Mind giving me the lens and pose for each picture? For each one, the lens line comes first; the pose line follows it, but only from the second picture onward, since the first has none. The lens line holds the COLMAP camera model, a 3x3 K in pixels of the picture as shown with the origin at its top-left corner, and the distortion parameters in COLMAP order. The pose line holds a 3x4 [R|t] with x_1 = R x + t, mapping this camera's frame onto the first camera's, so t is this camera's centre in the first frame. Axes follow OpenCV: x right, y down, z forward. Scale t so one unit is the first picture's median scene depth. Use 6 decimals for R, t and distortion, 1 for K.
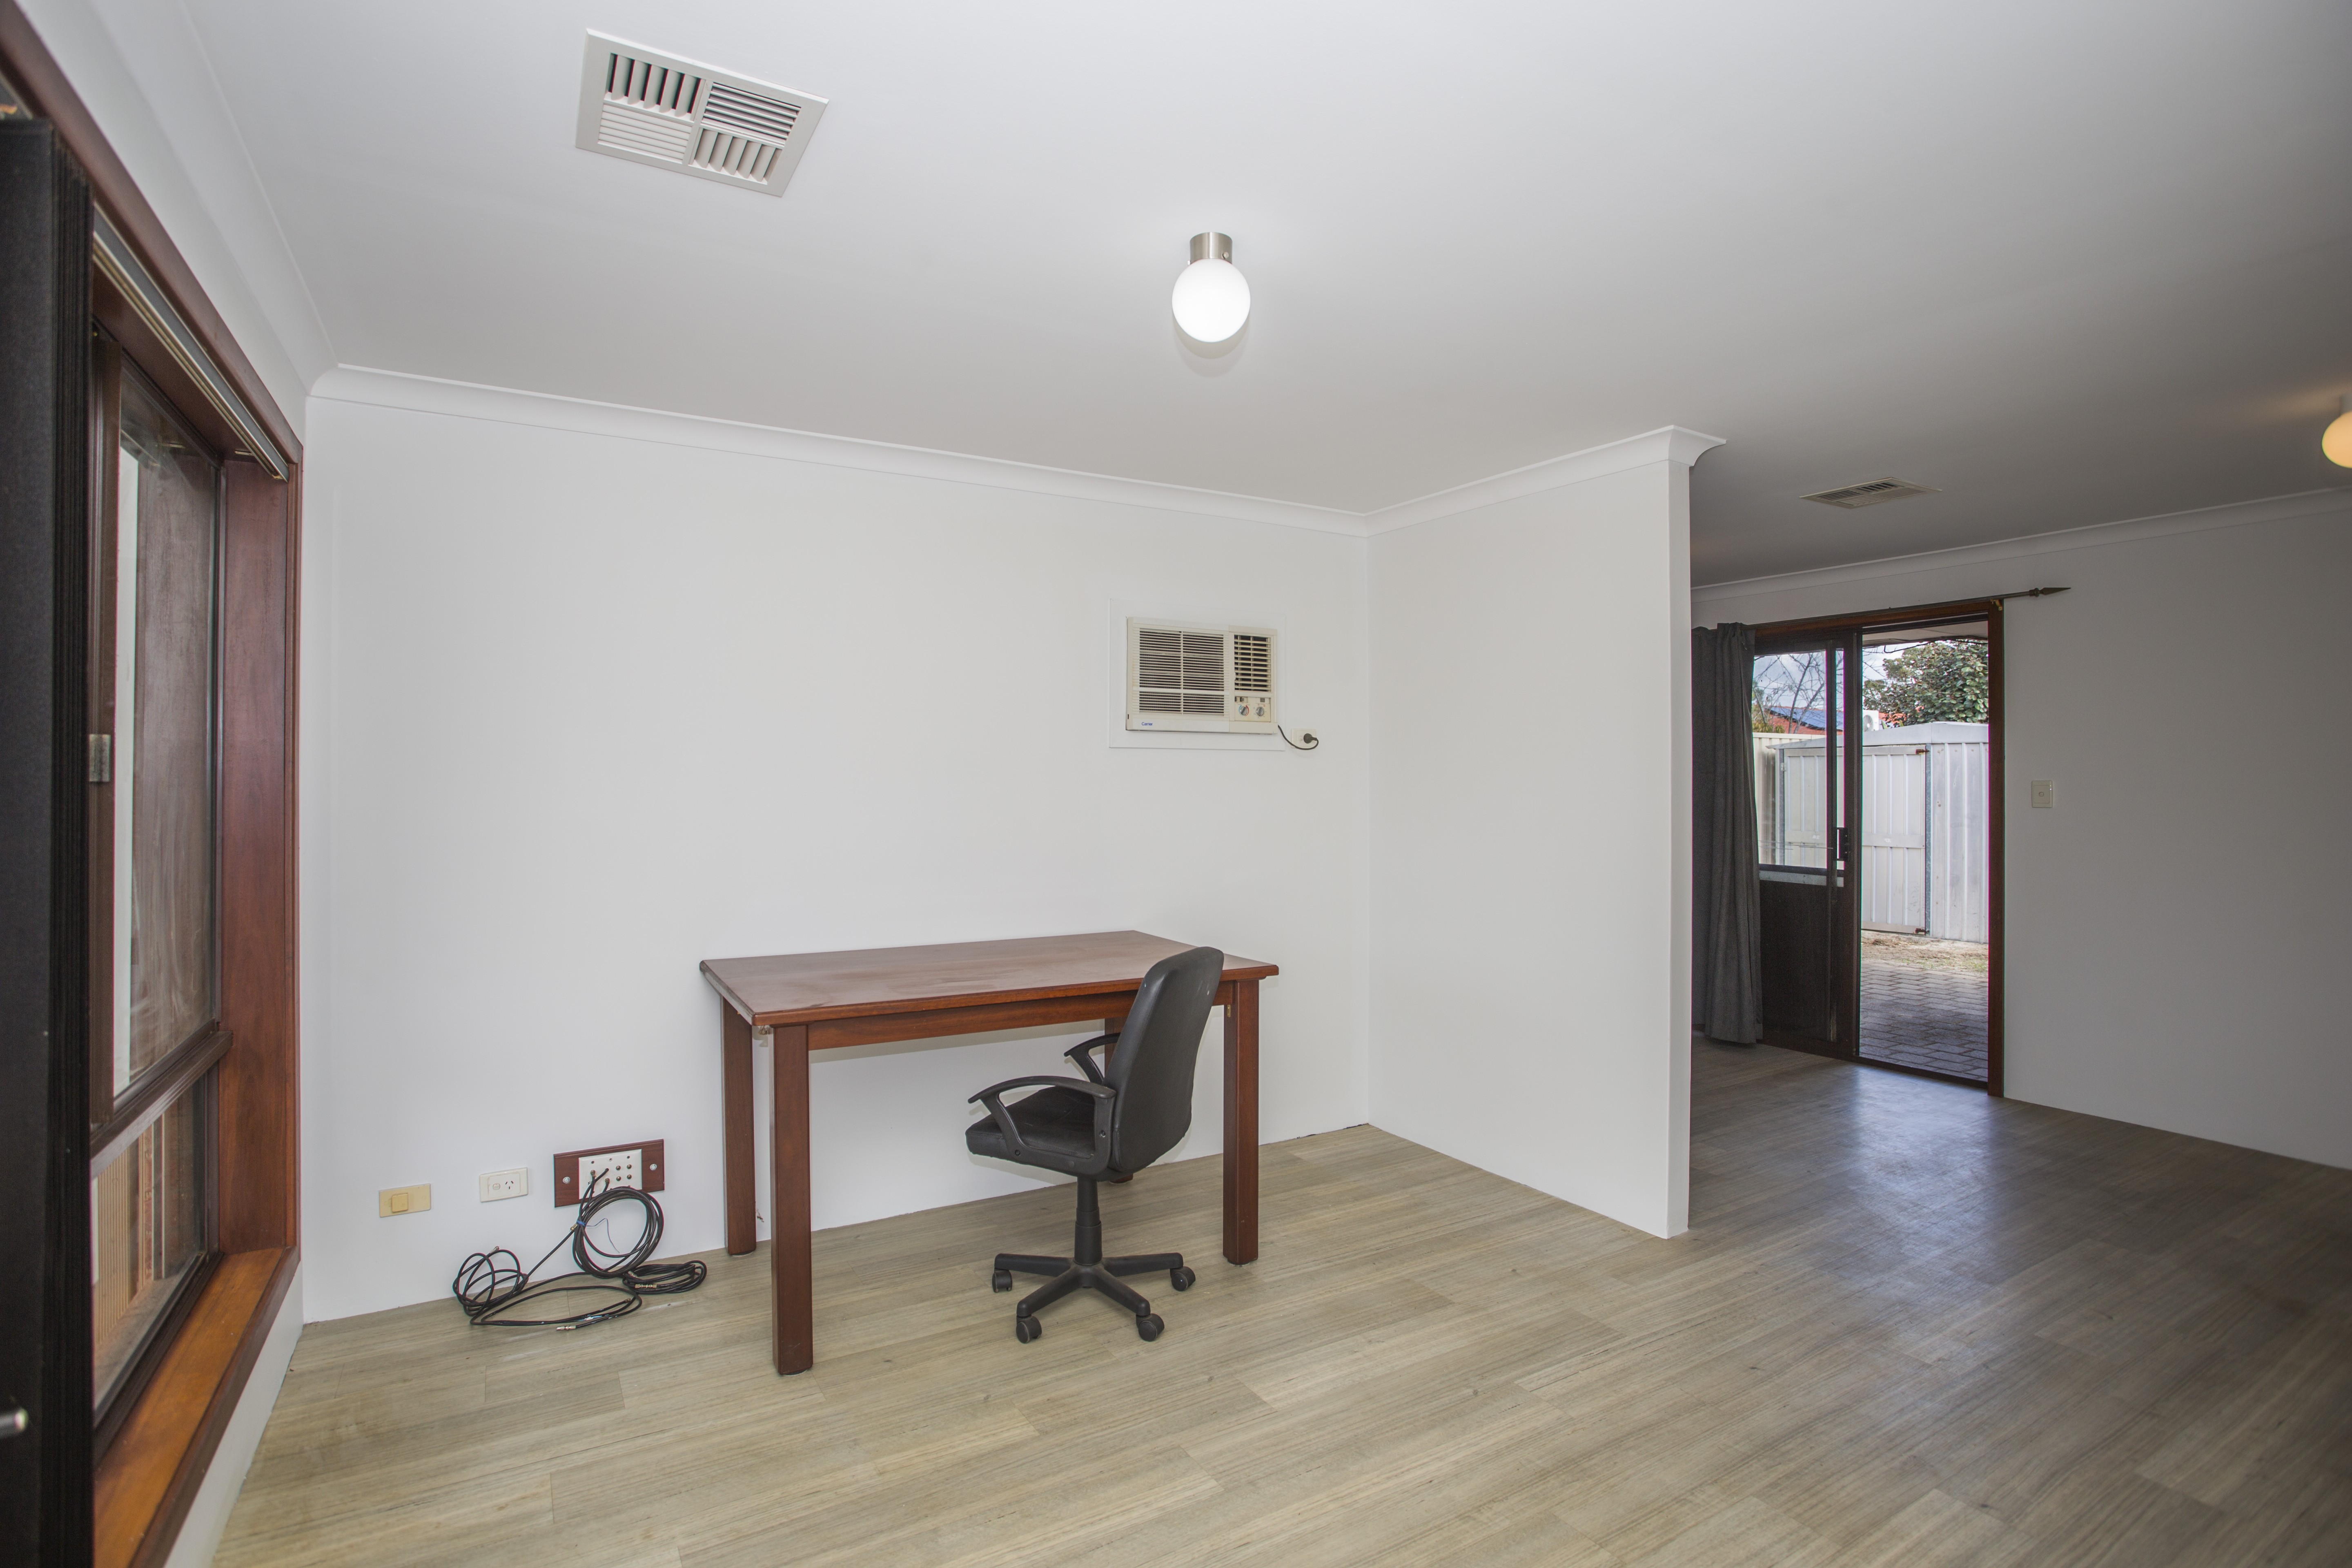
lens RADIAL K [[1147.0, 0, 1169.9], [0, 1147.0, 771.5], [0, 0, 1]] dist [-0.072939, 0.031727]
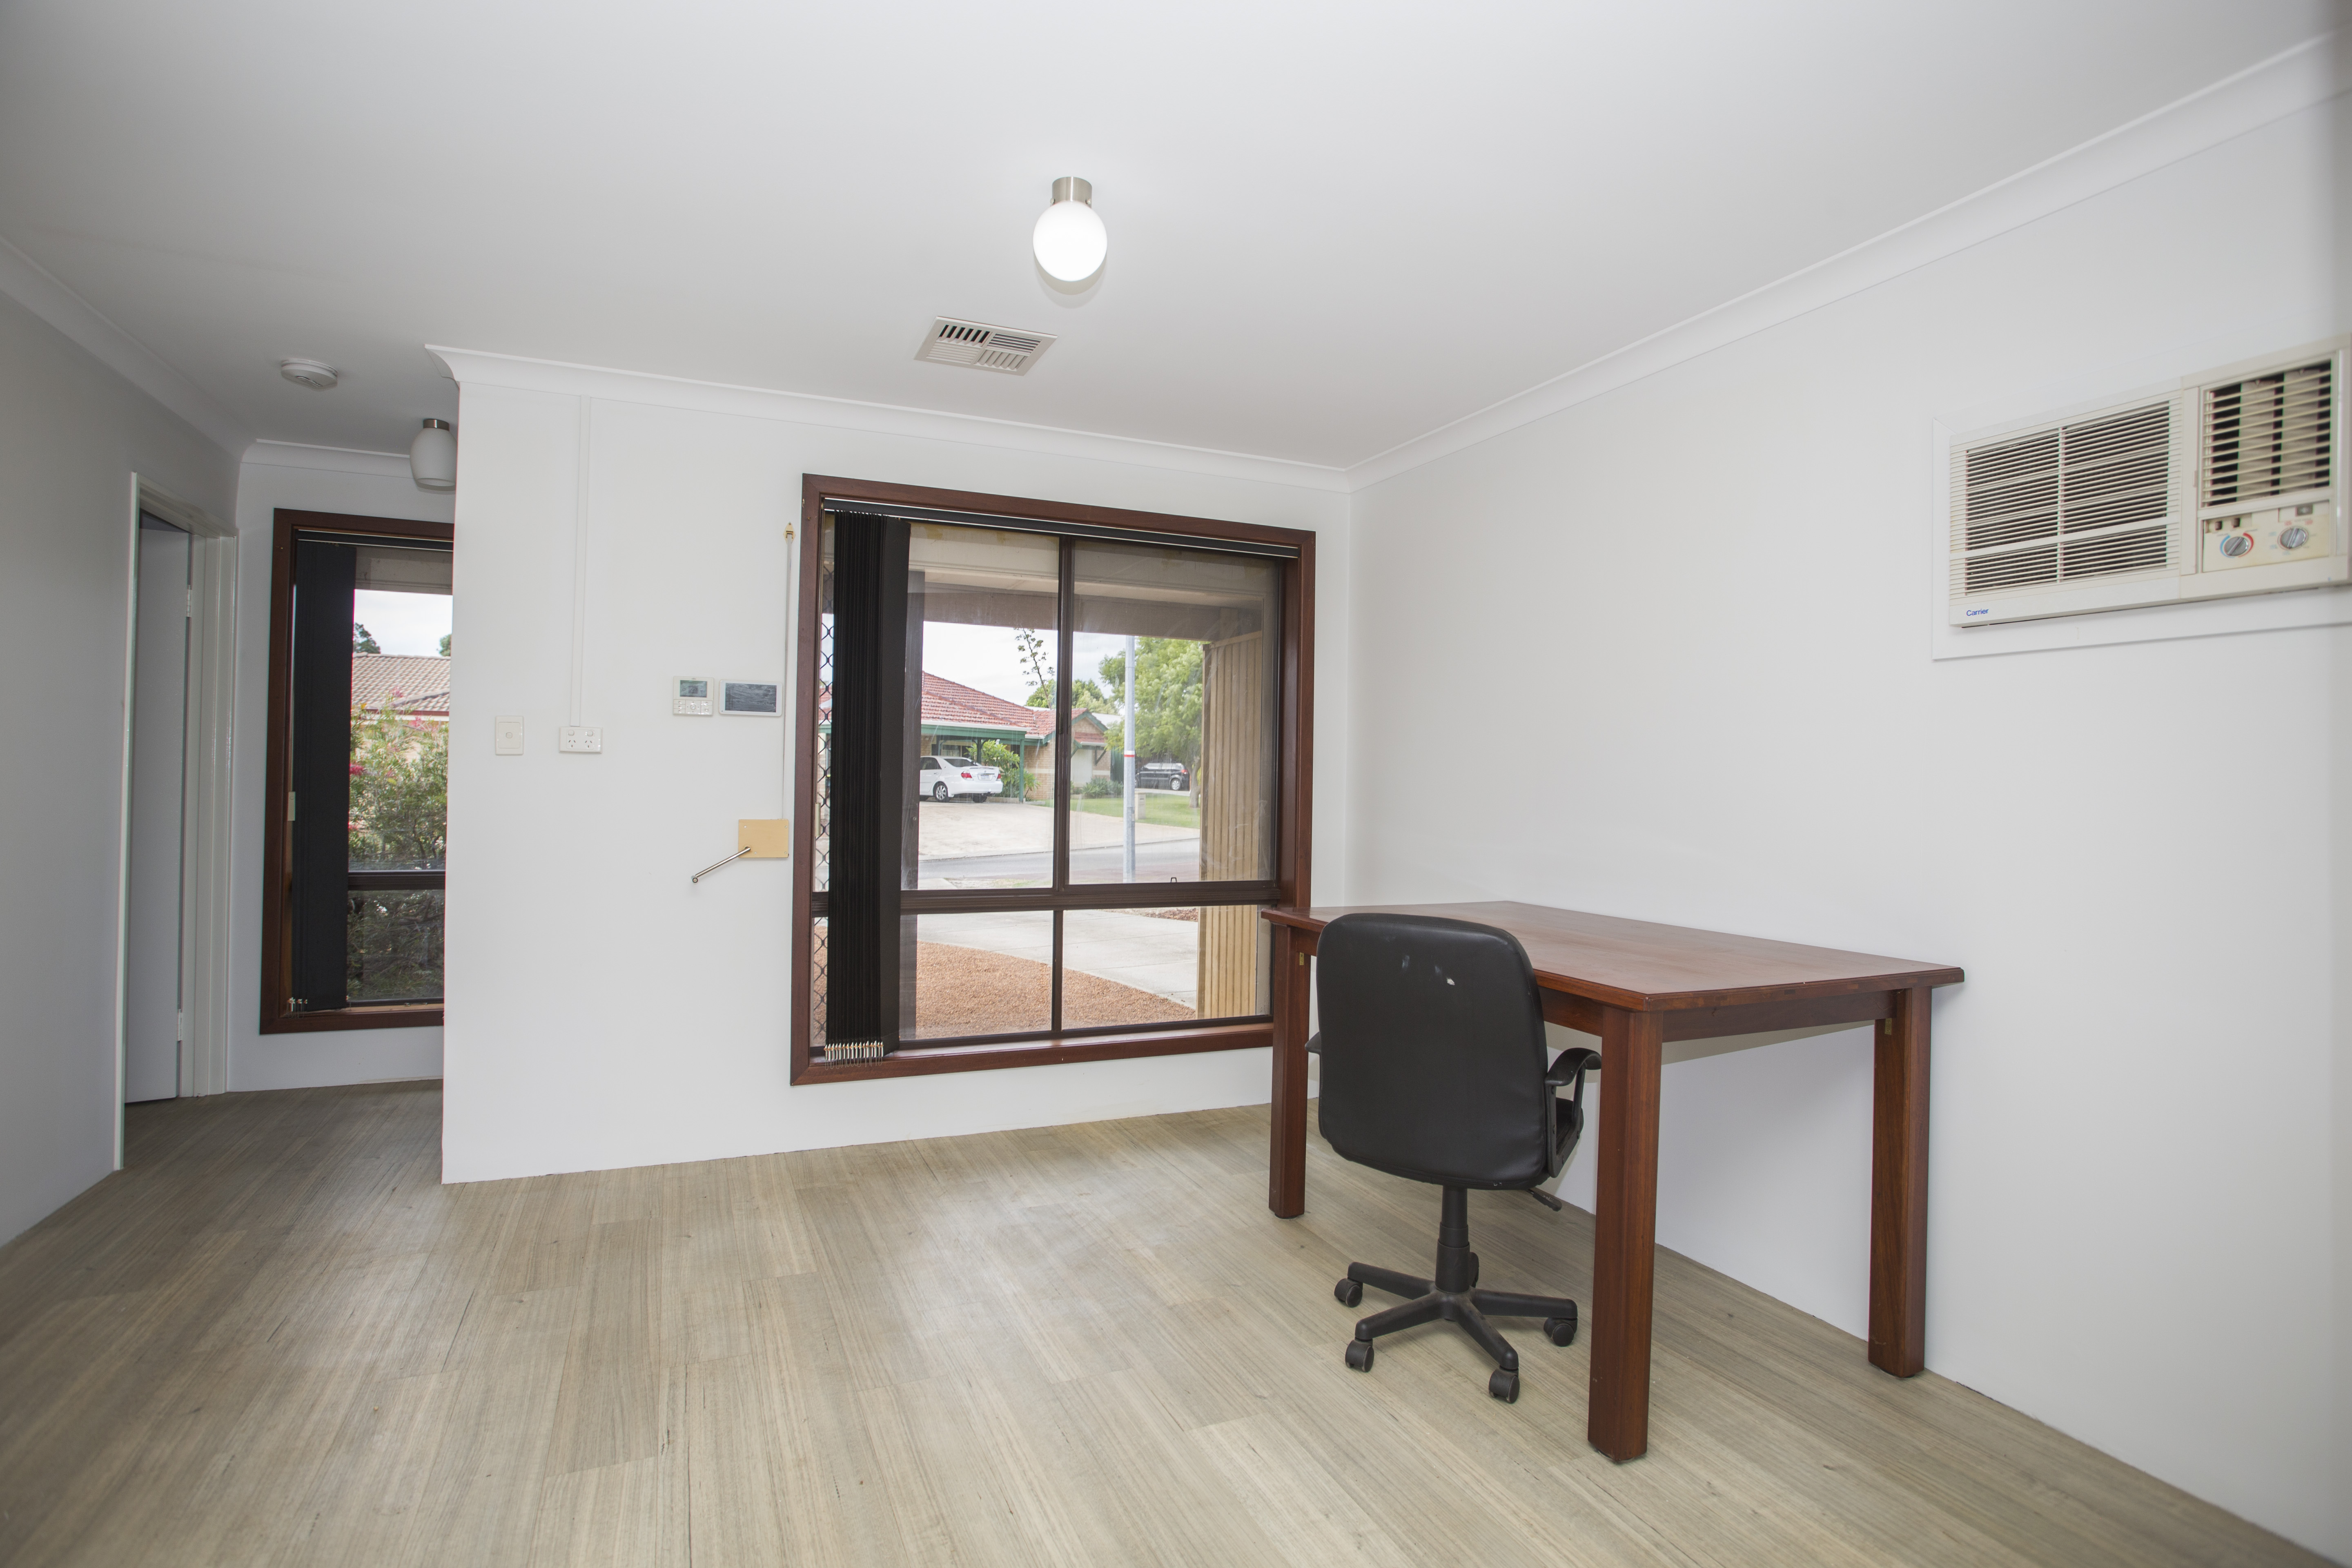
lens RADIAL K [[1147.0, 0, 1169.9], [0, 1147.0, 771.5], [0, 0, 1]] dist [-0.072939, 0.031727]
pose [[-0.121068, -0.013099, -0.992558, 0.754242], [-0.013724, 0.999839, -0.011521, 0.065245], [0.992549, 0.012227, -0.121228, 0.867569]]
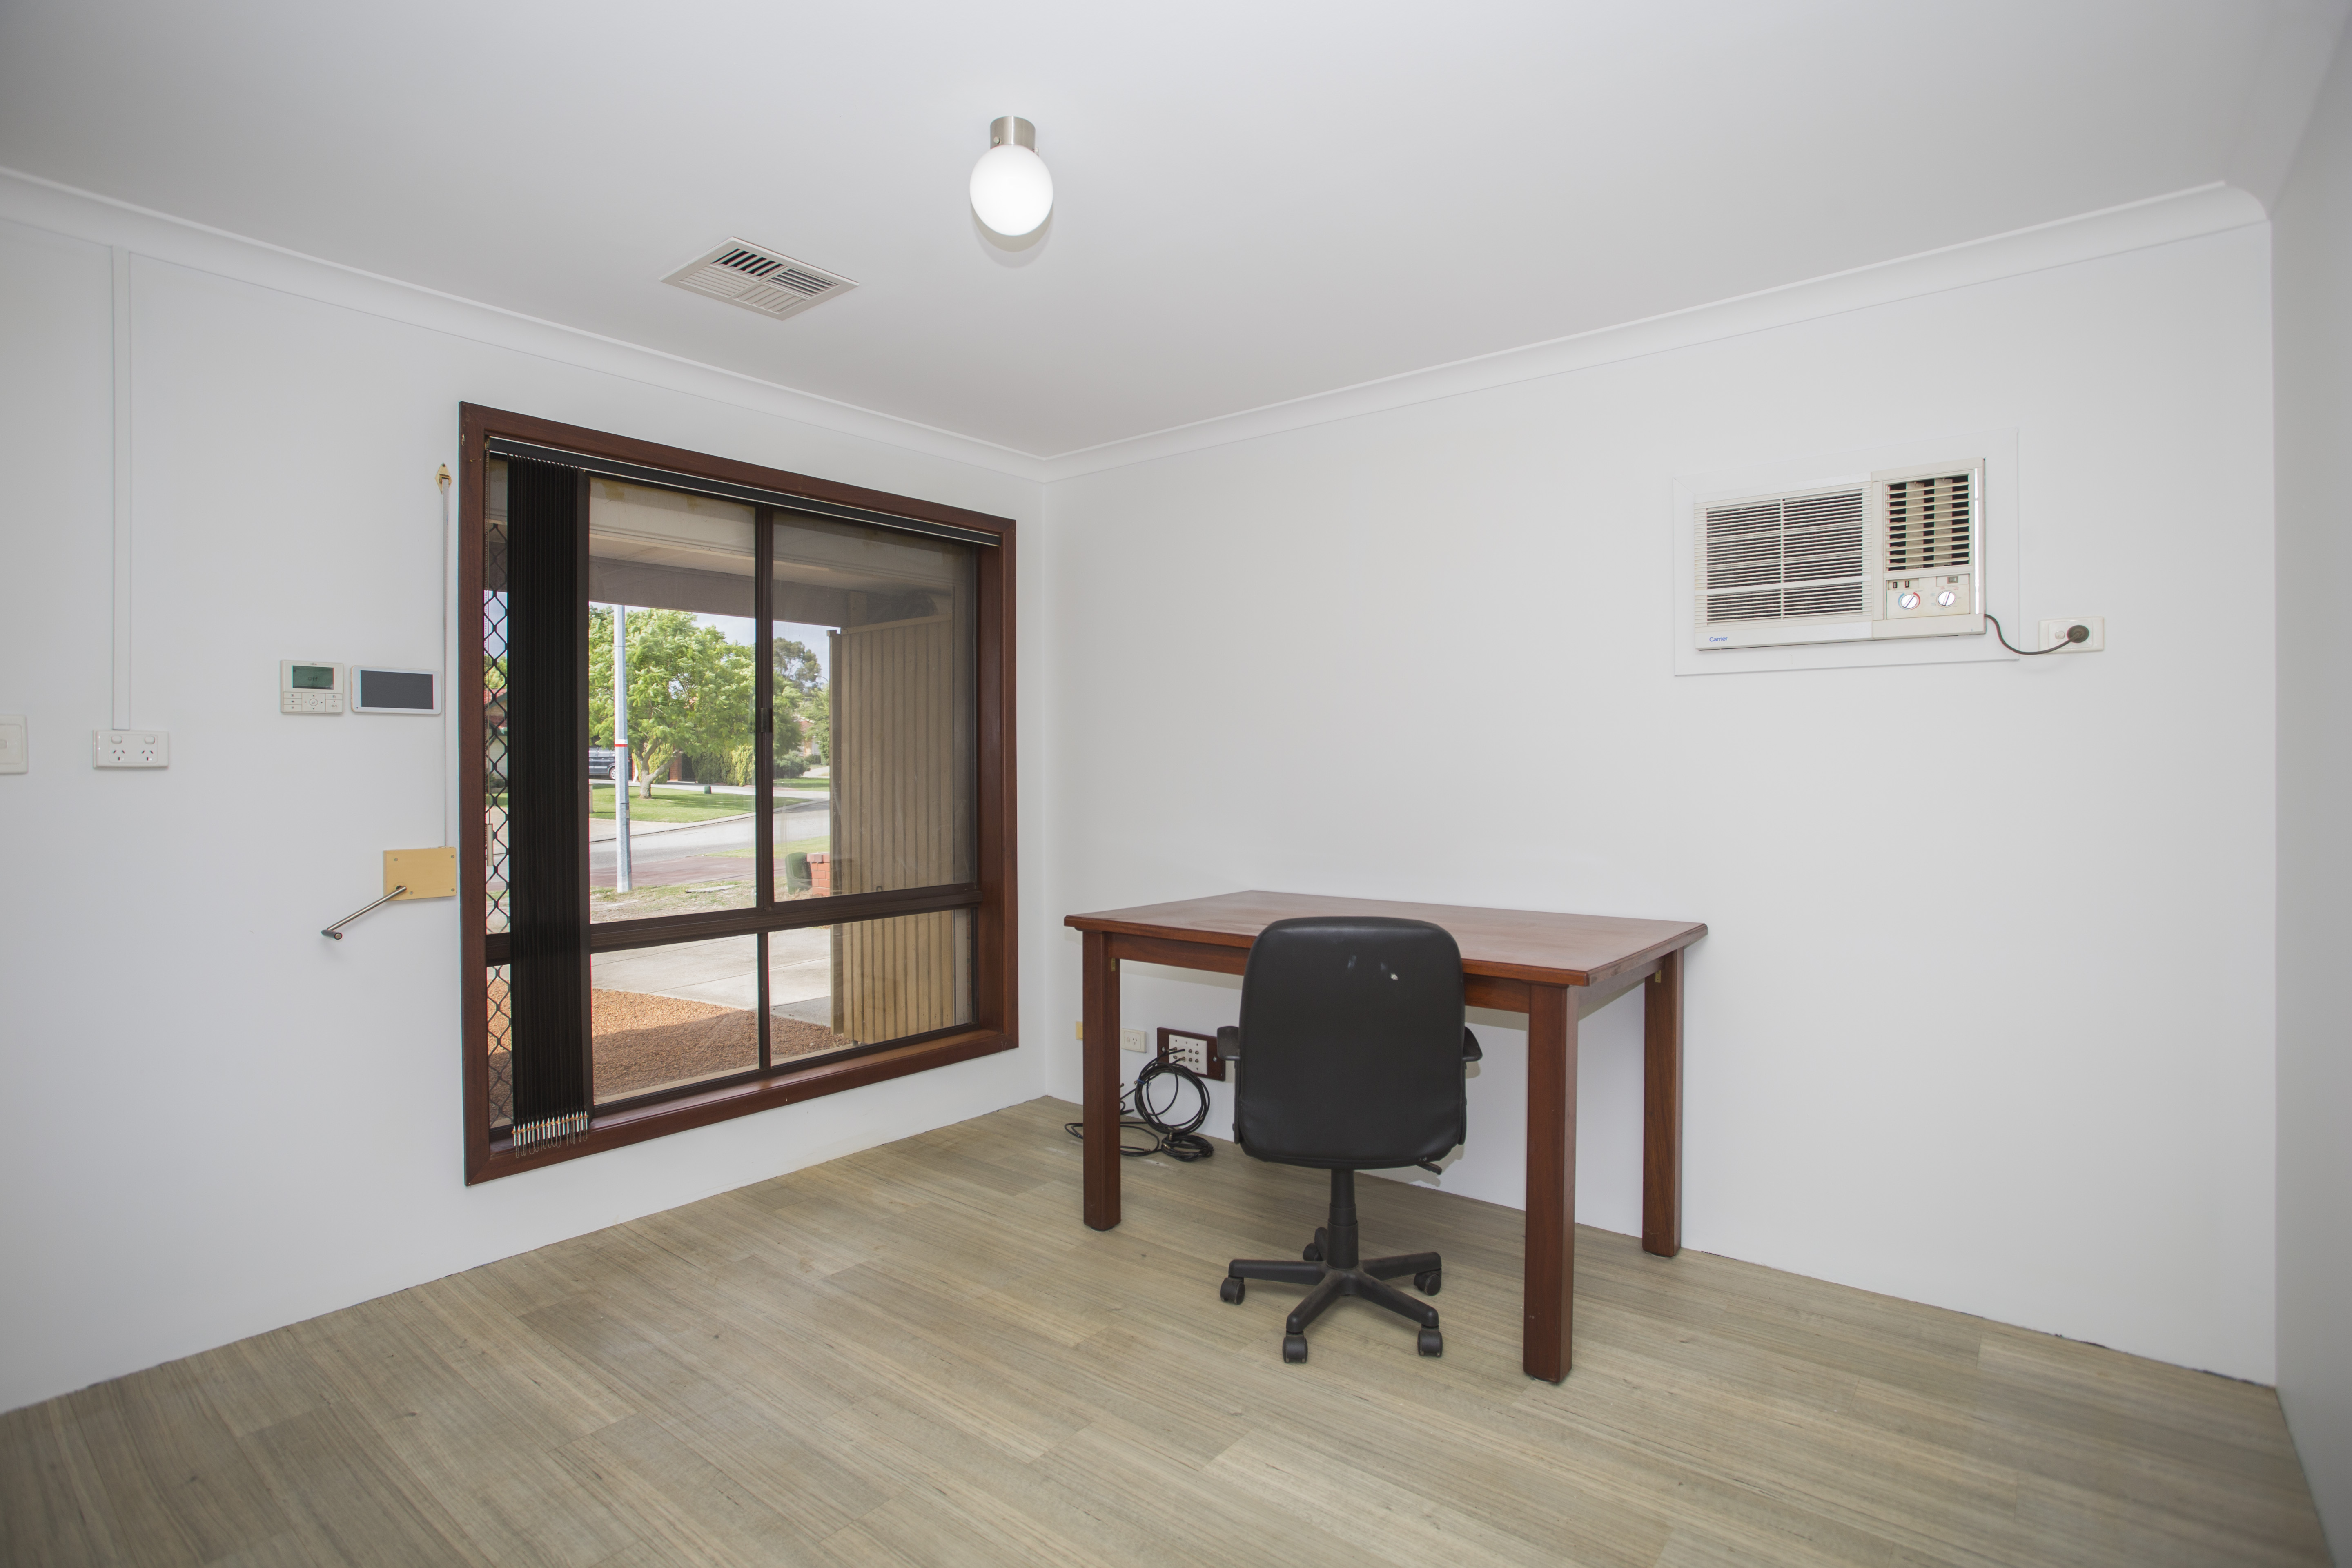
lens RADIAL K [[1147.0, 0, 1169.9], [0, 1147.0, 771.5], [0, 0, 1]] dist [-0.072939, 0.031727]
pose [[0.349676, 0.000391, -0.936871, 0.678576], [0.007701, 0.999965, 0.003291, 0.047331], [0.936839, -0.008366, 0.349661, 0.559809]]
